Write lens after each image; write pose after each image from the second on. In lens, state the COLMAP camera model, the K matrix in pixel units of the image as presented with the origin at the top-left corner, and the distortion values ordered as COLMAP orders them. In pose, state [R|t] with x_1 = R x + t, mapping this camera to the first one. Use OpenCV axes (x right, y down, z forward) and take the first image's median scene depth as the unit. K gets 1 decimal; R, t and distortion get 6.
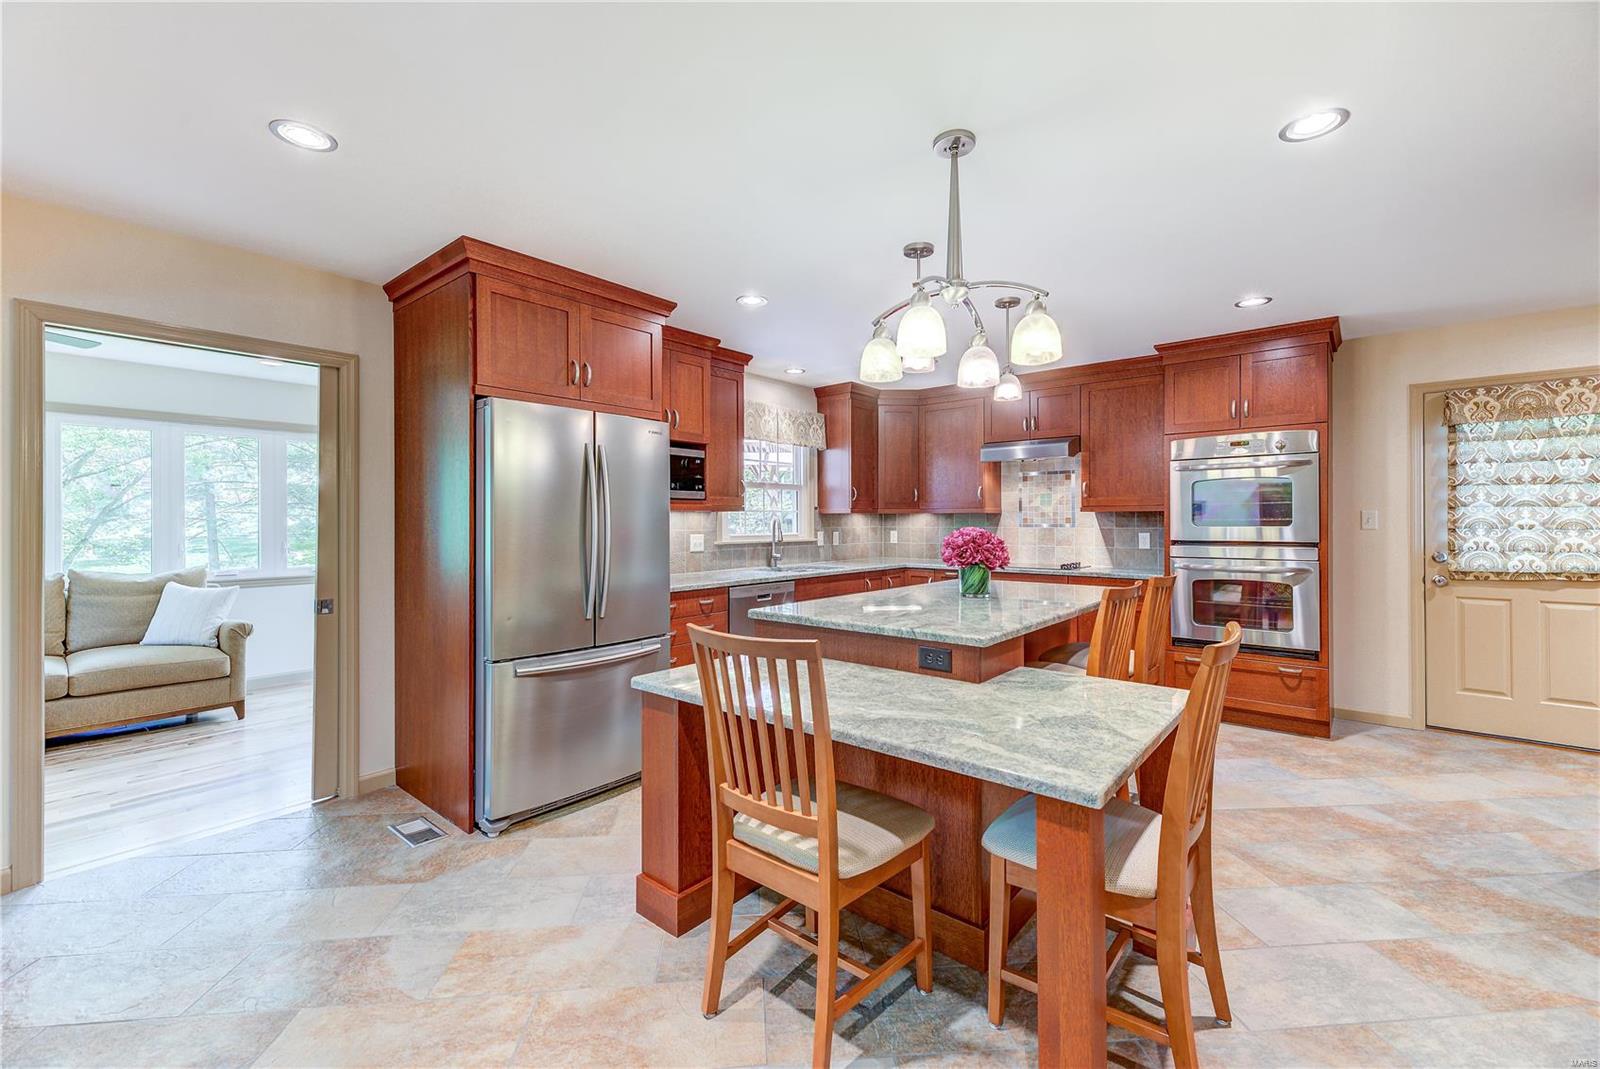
lens RADIAL K [[656.5, 0, 804.2], [0, 656.5, 522.9], [0, 0, 1]] dist [0.010592, 0.000114]
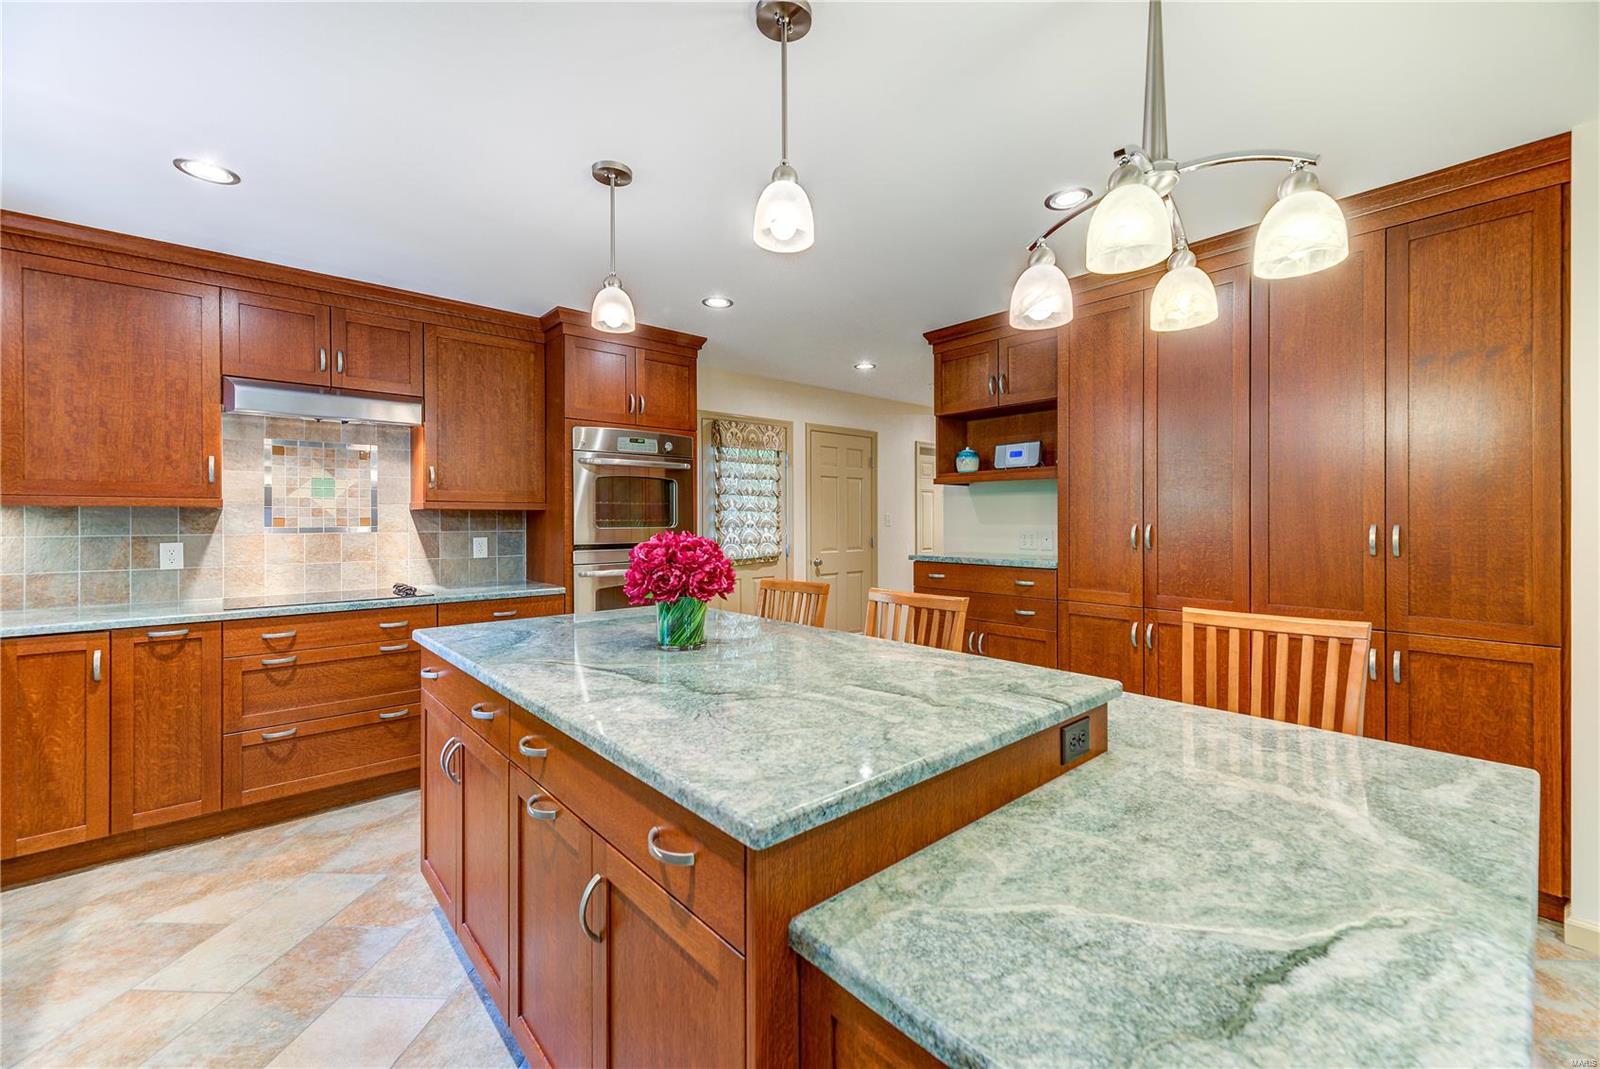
lens RADIAL K [[656.5, 0, 803.3], [0, 656.5, 525.7], [0, 0, 1]] dist [0.010592, 0.000114]
pose [[0.146404, -0.005648, 0.989209, -0.258816], [0.006326, 0.999969, 0.004773, -0.000060], [-0.989205, 0.005559, 0.146435, 0.658323]]
